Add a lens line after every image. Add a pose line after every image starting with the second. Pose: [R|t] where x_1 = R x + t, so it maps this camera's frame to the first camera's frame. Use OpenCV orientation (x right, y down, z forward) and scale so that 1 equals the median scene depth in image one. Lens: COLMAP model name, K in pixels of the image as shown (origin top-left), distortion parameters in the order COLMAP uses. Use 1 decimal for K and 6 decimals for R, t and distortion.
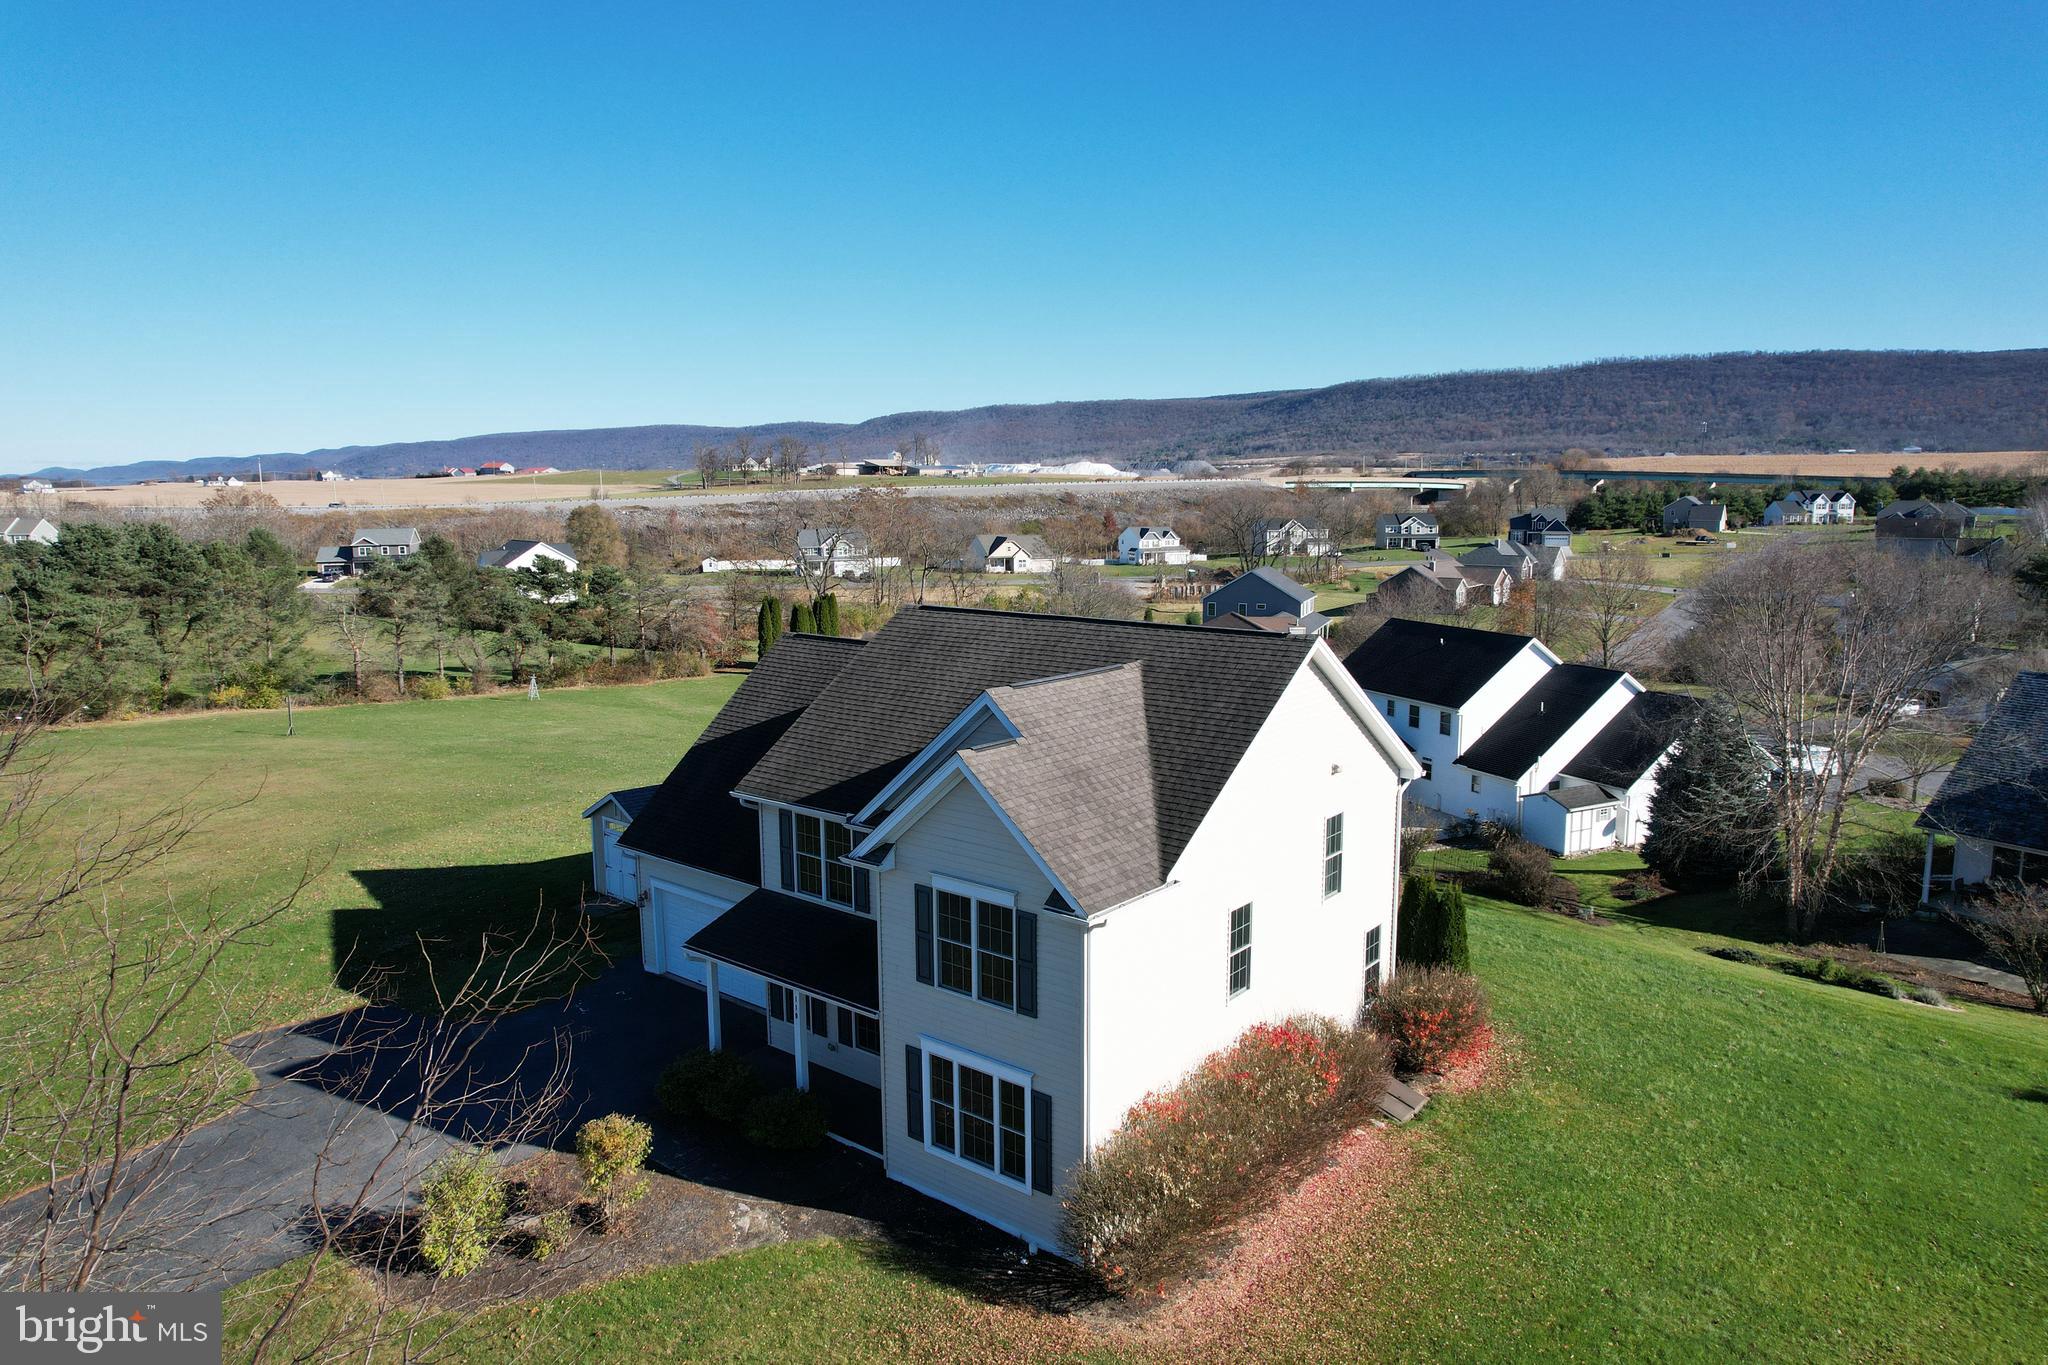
lens RADIAL K [[1327.6, 0, 1035.6], [0, 1327.6, 686.9], [0, 0, 1]] dist [-0.075054, 0.072017]
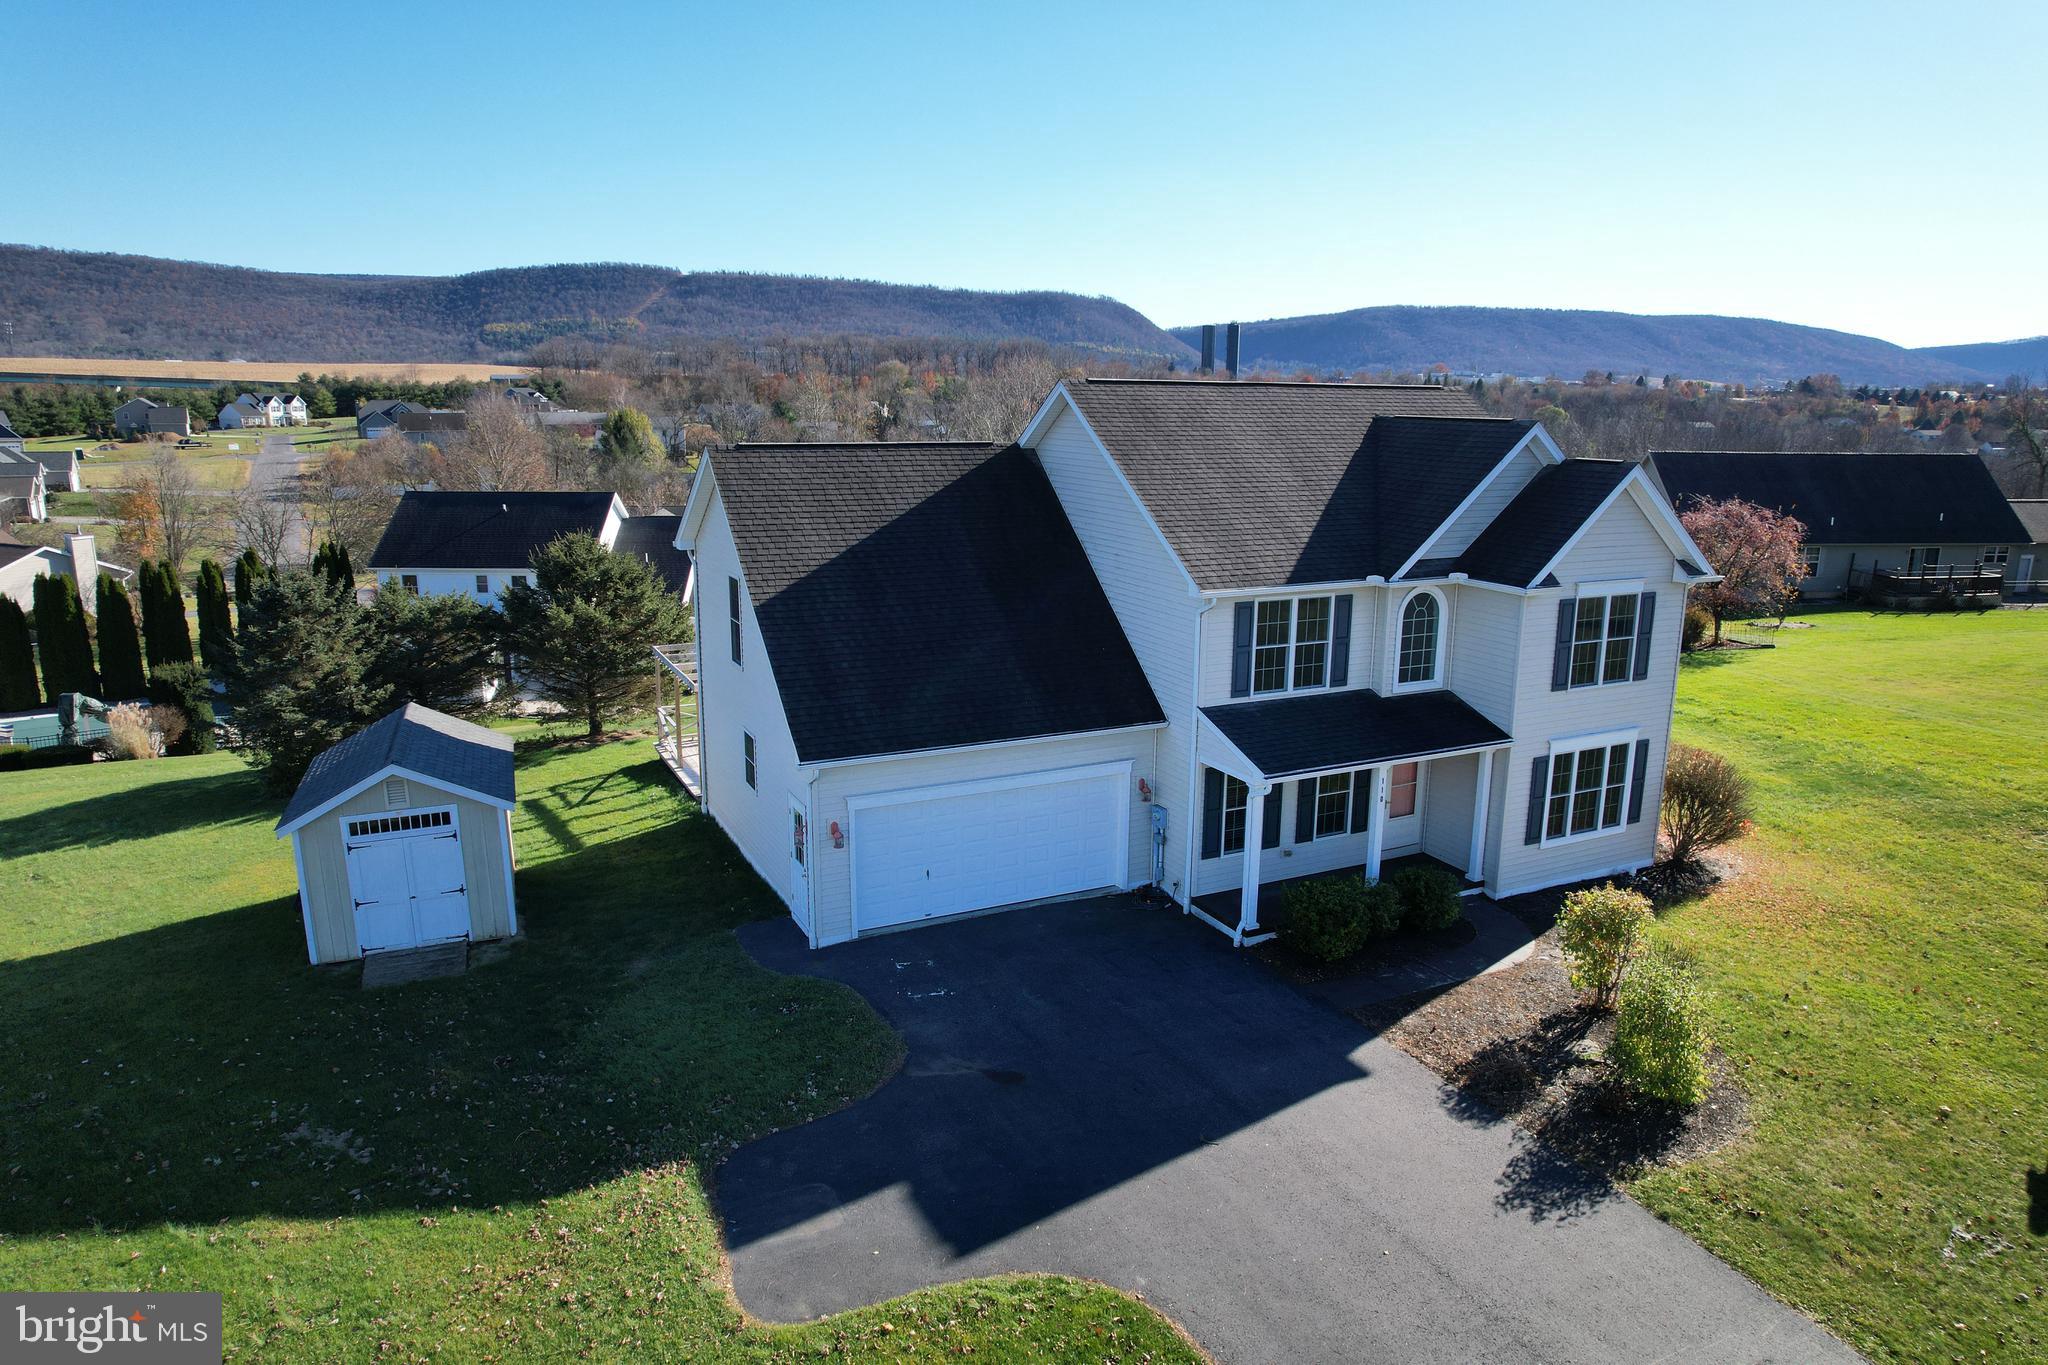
lens RADIAL K [[1316.4, 0, 1024.0], [0, 1316.4, 682.5], [0, 0, 1]] dist [-0.096587, 0.094408]
pose [[0.424002, -0.185834, 0.886391, -0.660420], [0.128714, 0.981152, 0.144131, 0.002638], [-0.896468, 0.052979, 0.439930, 0.496575]]
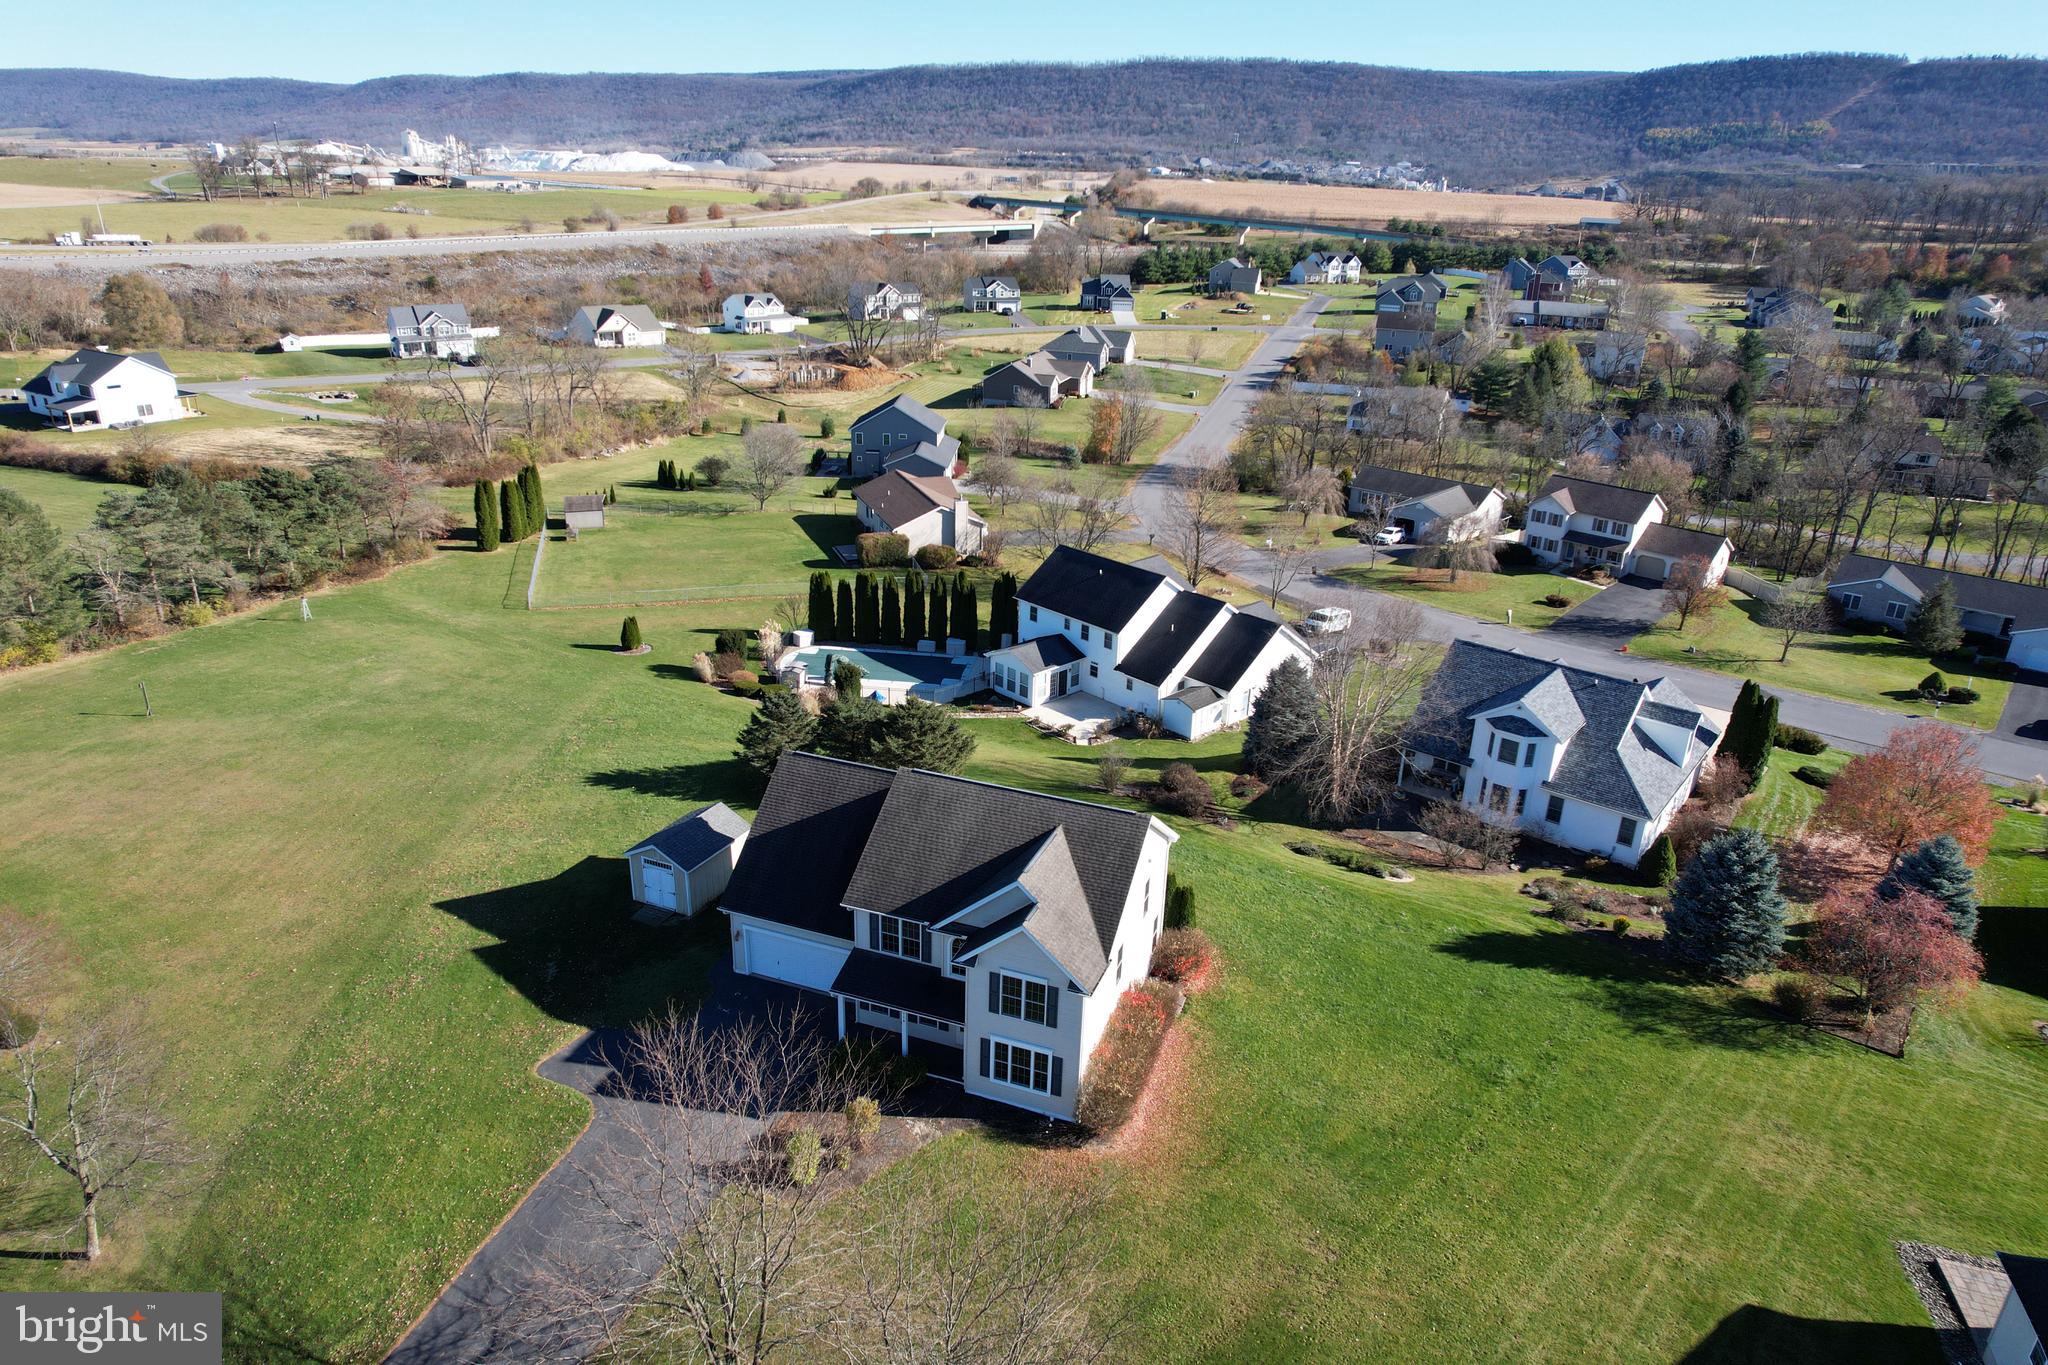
lens RADIAL K [[1295.5, 0, 1034.7], [0, 1295.5, 685.0], [0, 0, 1]] dist [-0.054729, 0.054928]
pose [[0.946608, -0.085005, 0.310978, -0.336740], [0.011310, 0.972775, 0.231475, -0.417127], [-0.322189, -0.215599, 0.921798, -0.449165]]
